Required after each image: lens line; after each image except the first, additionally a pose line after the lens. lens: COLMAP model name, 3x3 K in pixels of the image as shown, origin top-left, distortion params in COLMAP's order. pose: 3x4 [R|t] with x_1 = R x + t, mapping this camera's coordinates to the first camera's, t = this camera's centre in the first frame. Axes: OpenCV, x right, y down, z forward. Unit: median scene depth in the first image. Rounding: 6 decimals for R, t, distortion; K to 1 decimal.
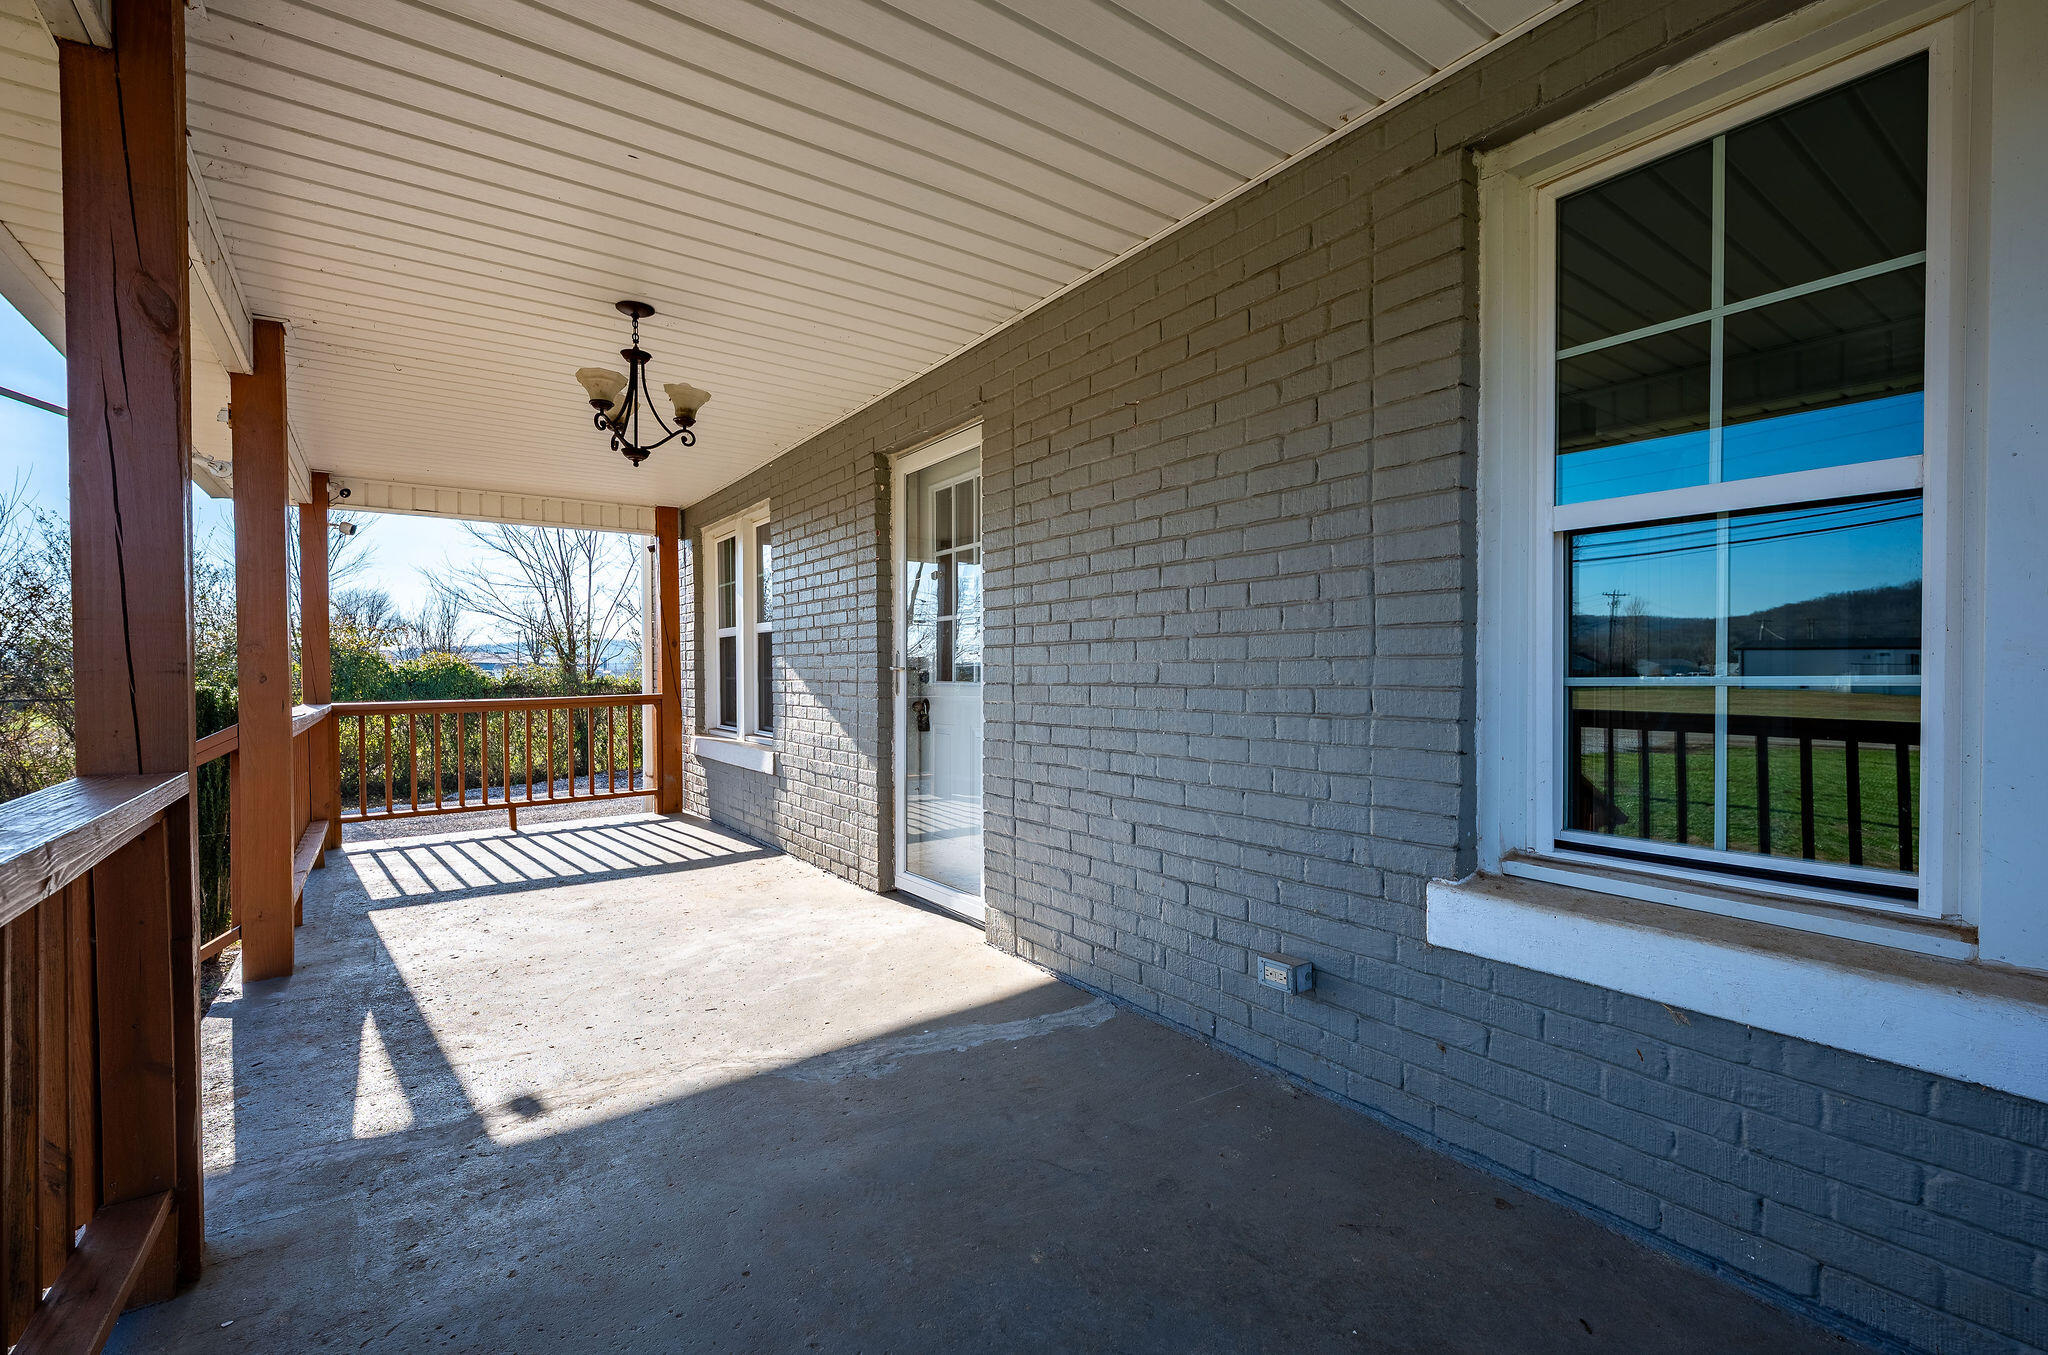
lens RADIAL K [[881.5, 0, 1024.0], [0, 881.5, 677.5], [0, 0, 1]] dist [-0.000888, -0.000127]
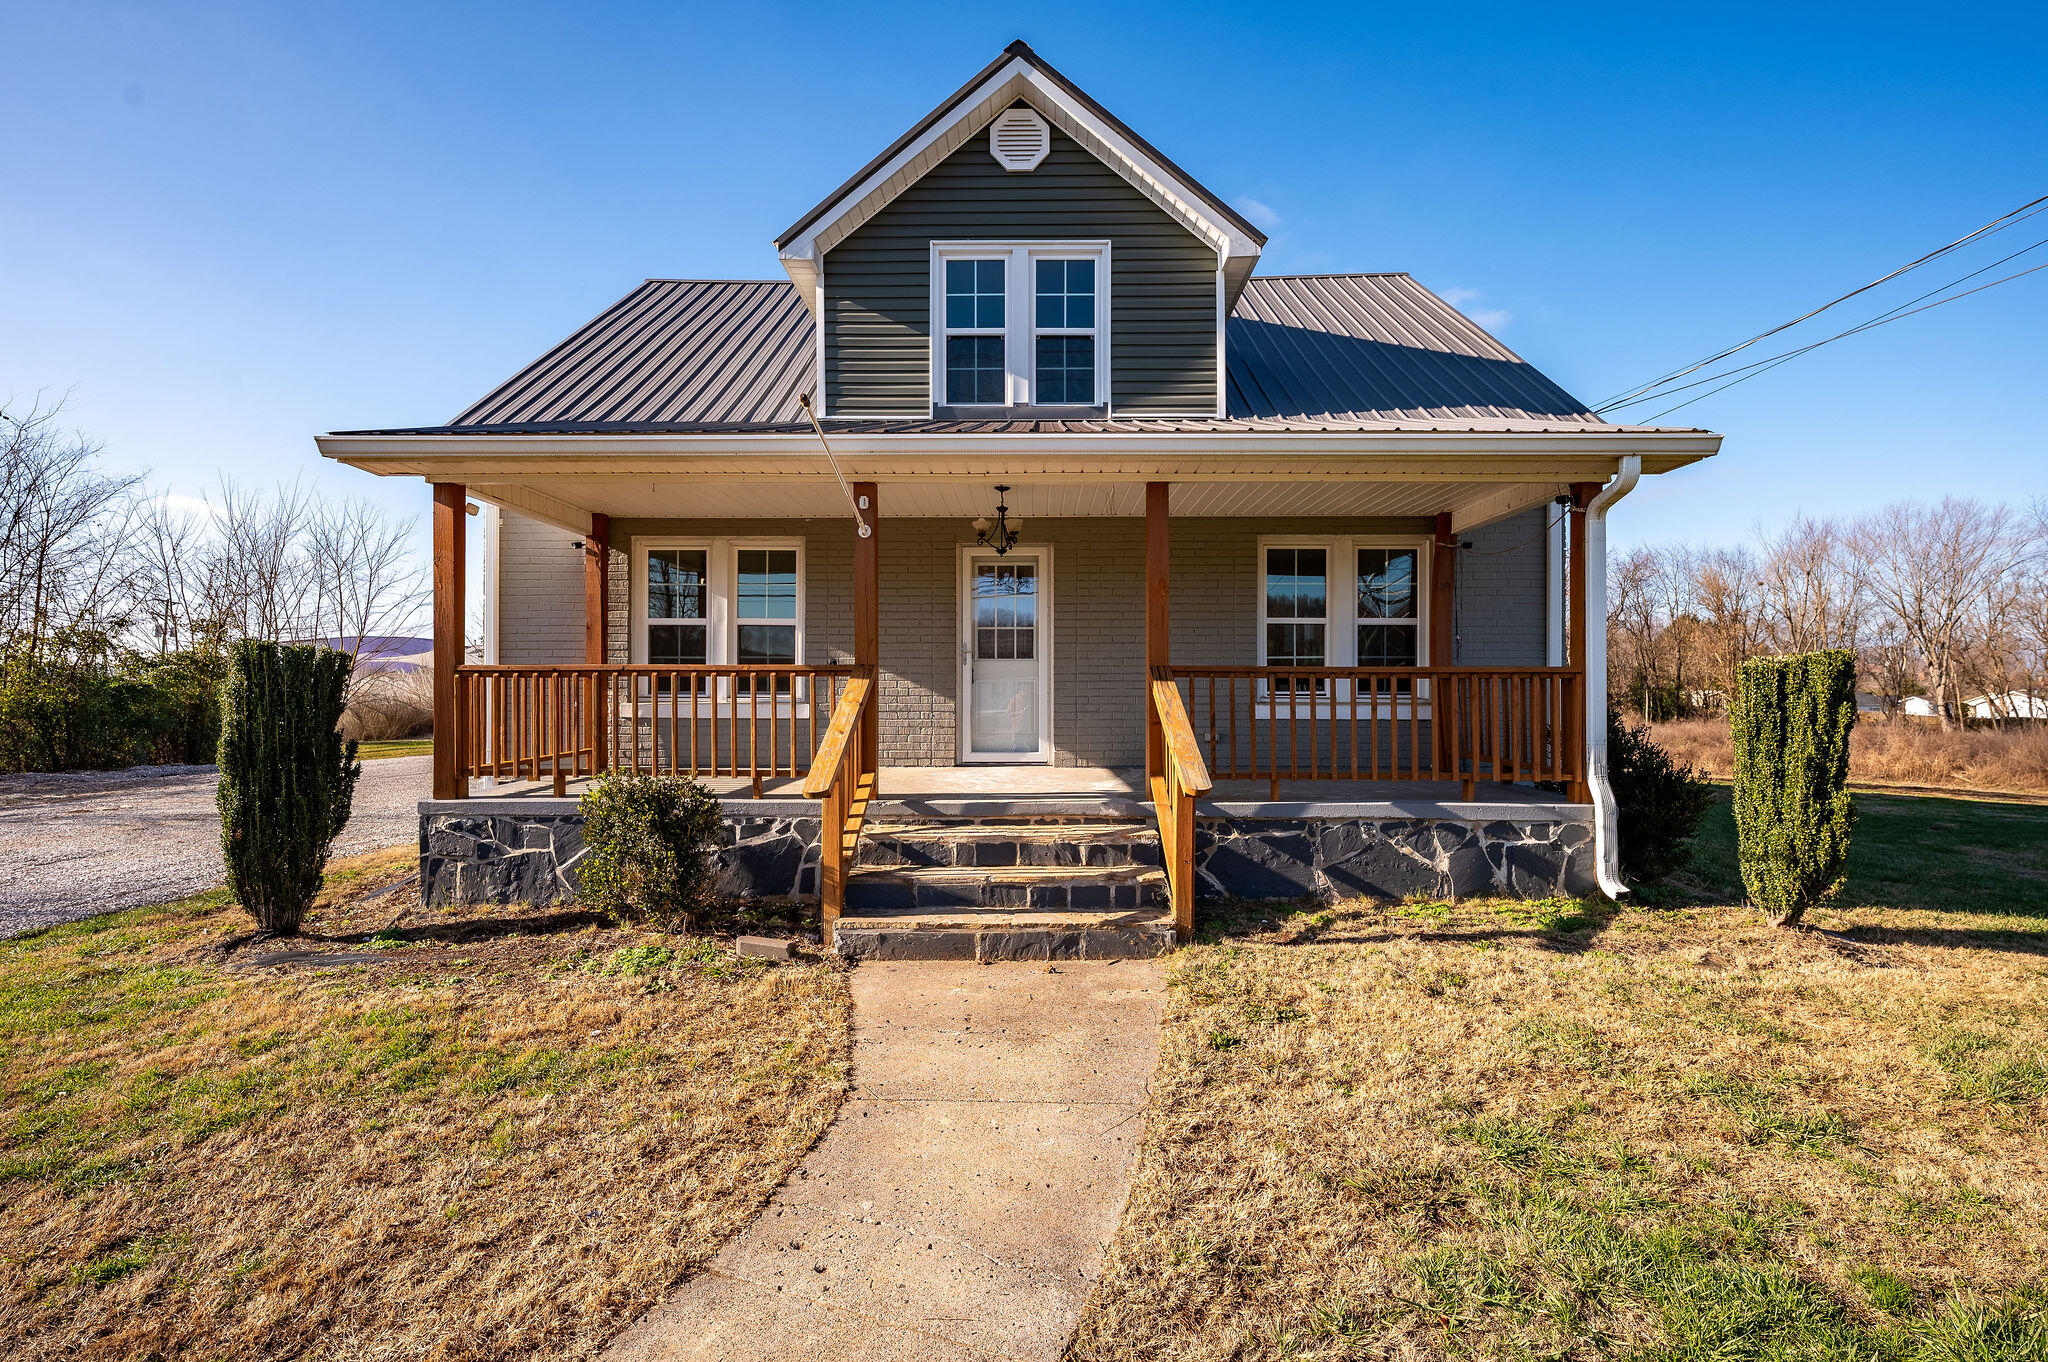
lens RADIAL K [[932.0, 0, 1024.0], [0, 932.0, 681.0], [0, 0, 1]] dist [-0.000330, -0.000049]
pose [[0.593732, 0.012467, 0.804566, -2.350597], [0.000582, 0.999873, -0.015922, 0.120058], [-0.804663, 0.009922, 0.593650, -0.479837]]
